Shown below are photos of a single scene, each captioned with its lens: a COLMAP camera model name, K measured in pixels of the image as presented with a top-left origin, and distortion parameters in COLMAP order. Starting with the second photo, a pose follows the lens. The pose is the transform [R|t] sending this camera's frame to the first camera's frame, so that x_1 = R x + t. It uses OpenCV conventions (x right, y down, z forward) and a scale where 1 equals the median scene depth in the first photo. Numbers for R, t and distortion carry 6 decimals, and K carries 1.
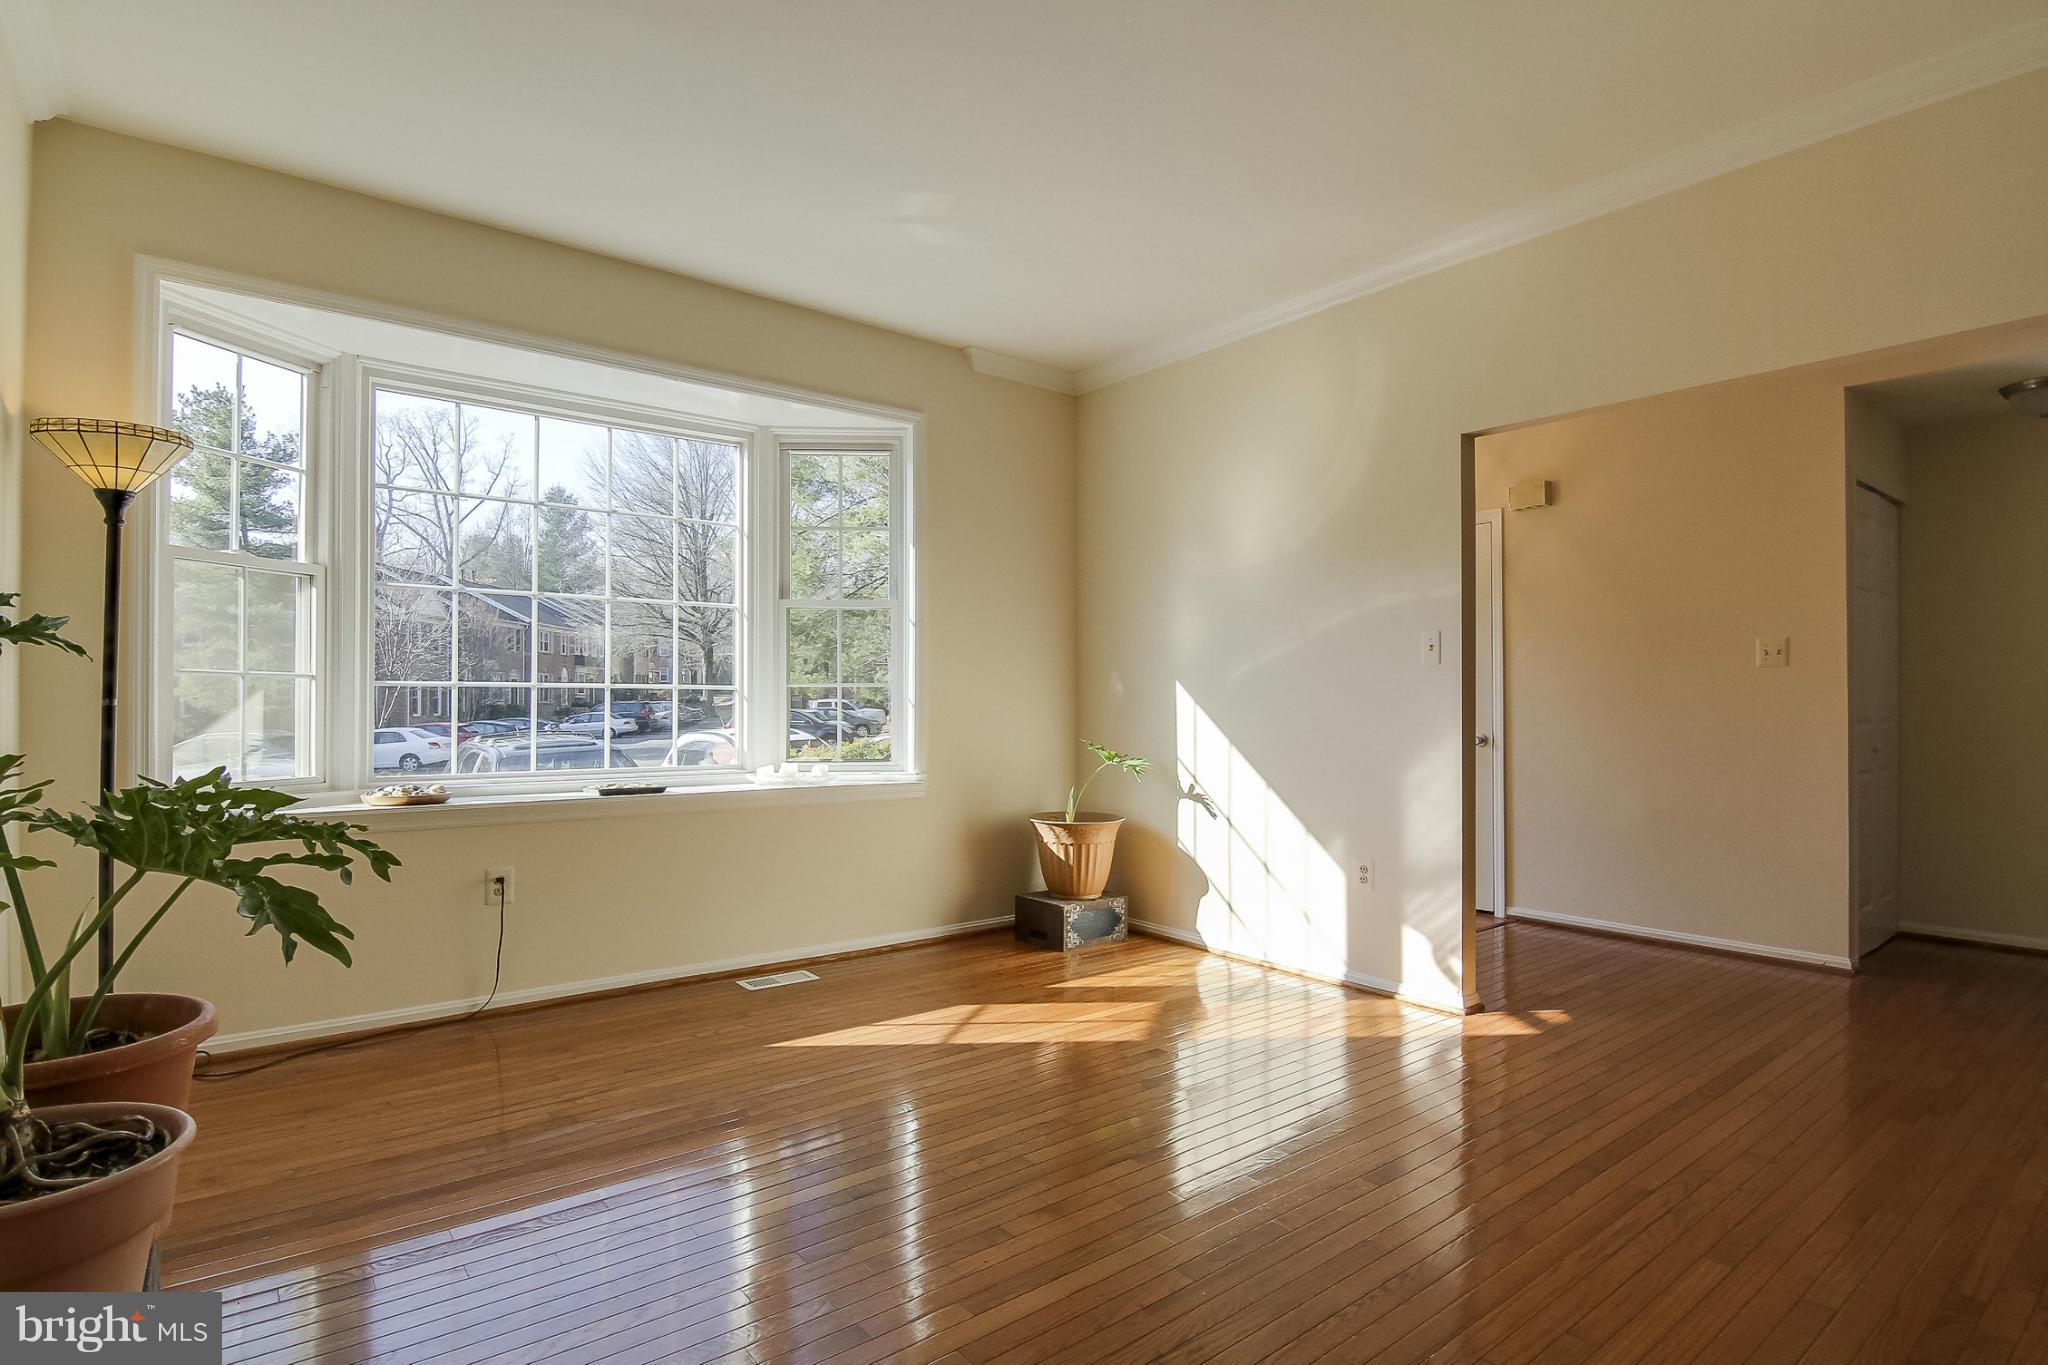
lens RADIAL K [[1044.1, 0, 1070.6], [0, 1044.1, 681.1], [0, 0, 1]] dist [-0.016355, -0.003402]
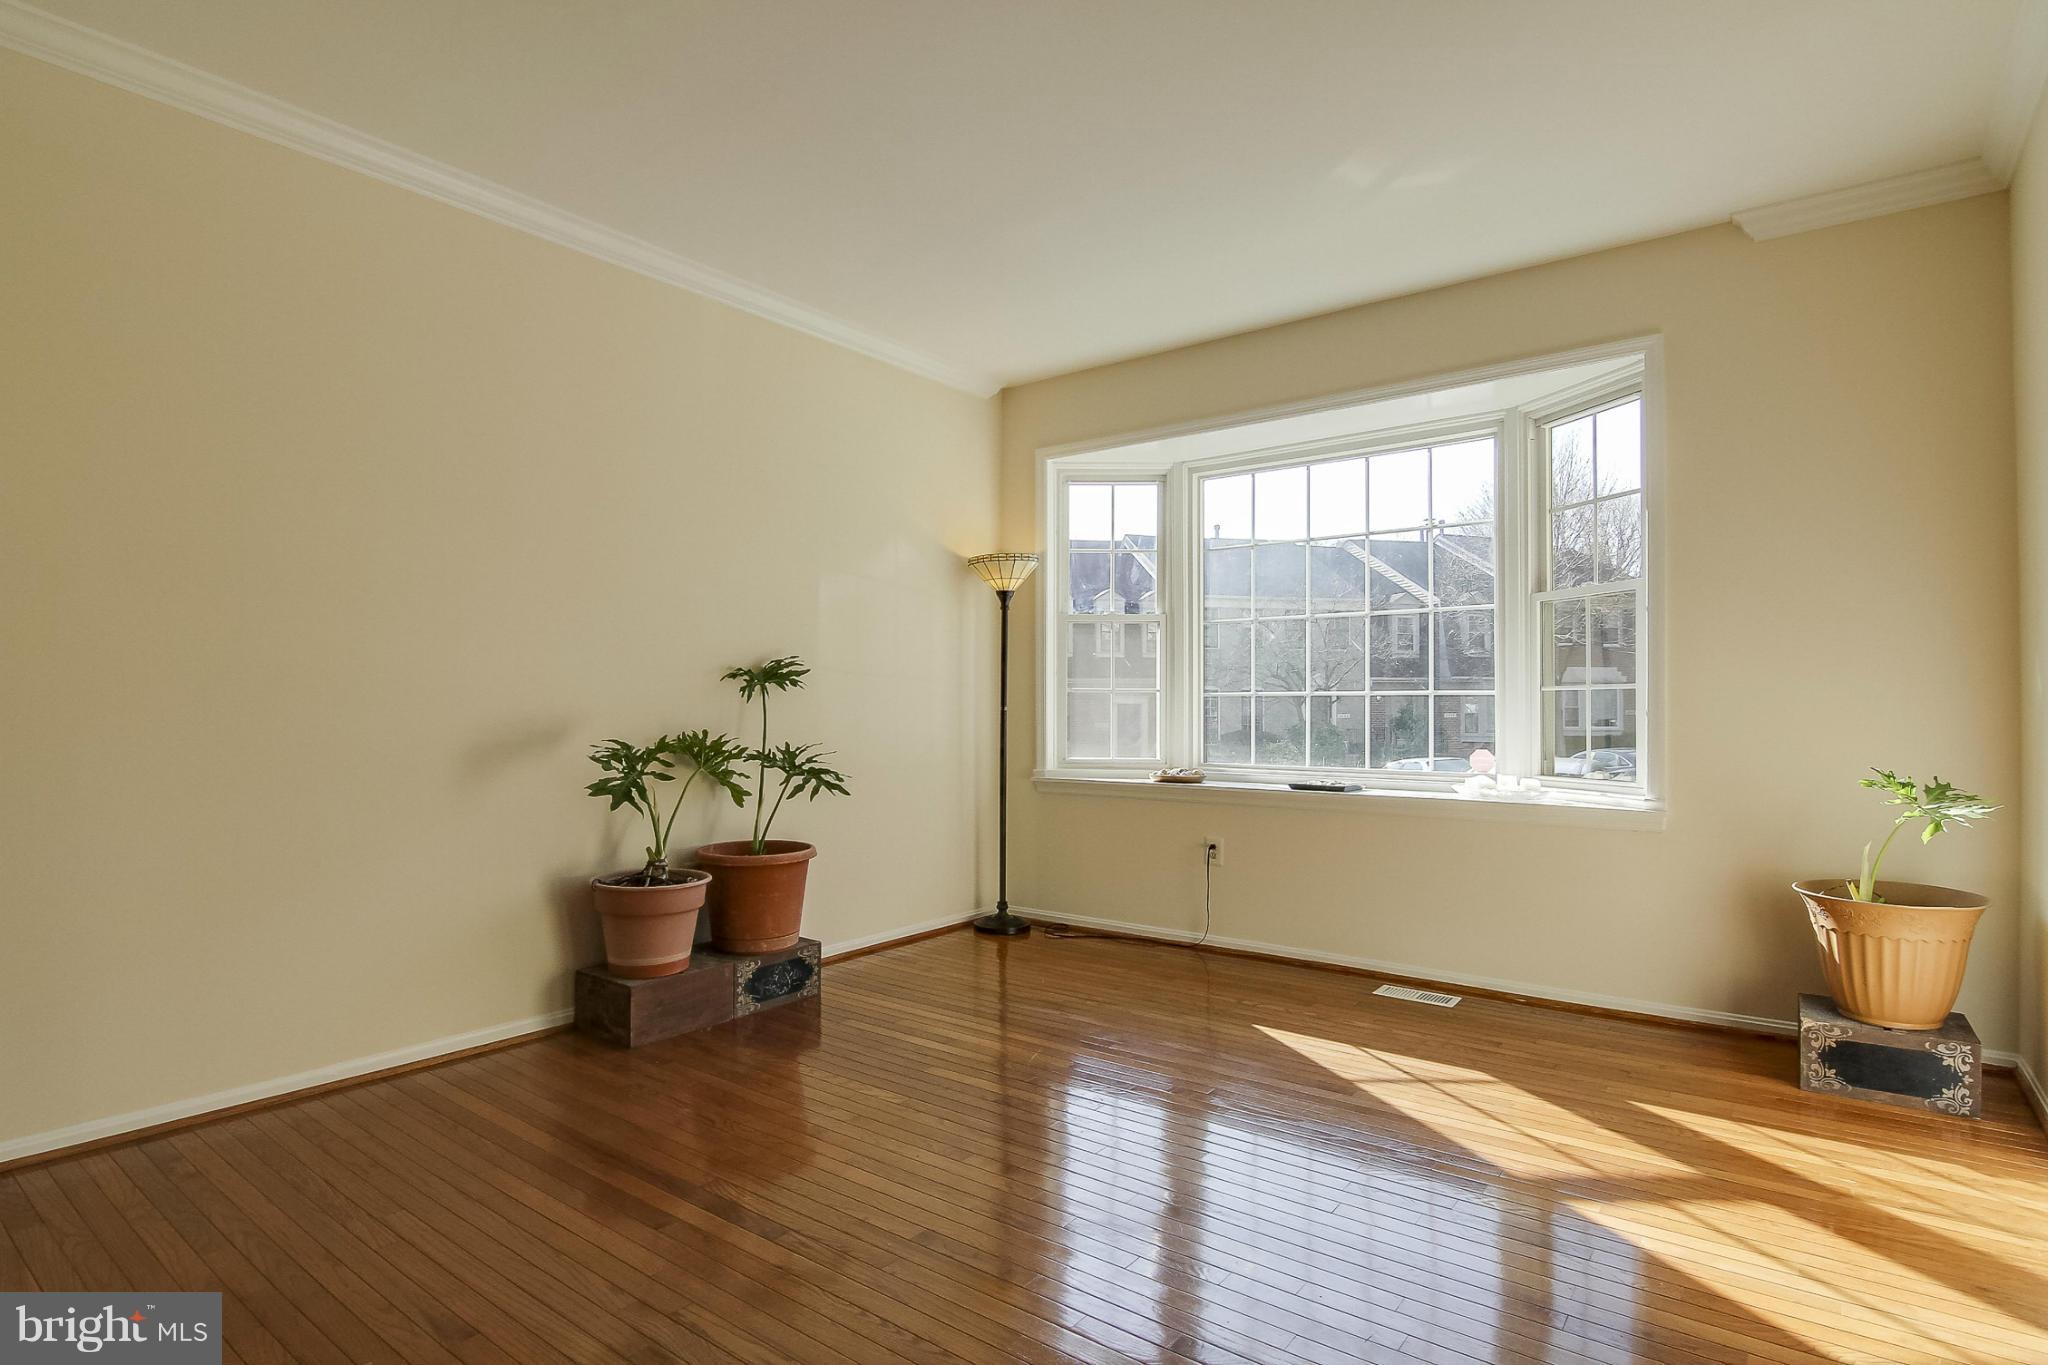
lens RADIAL K [[1044.1, 0, 1016.8], [0, 1044.1, 686.6], [0, 0, 1]] dist [-0.016355, -0.003402]
pose [[0.212917, -0.021583, -0.976832, 0.633891], [0.019755, 0.999647, -0.017782, 0.010966], [0.976871, -0.015511, 0.213268, 0.466544]]
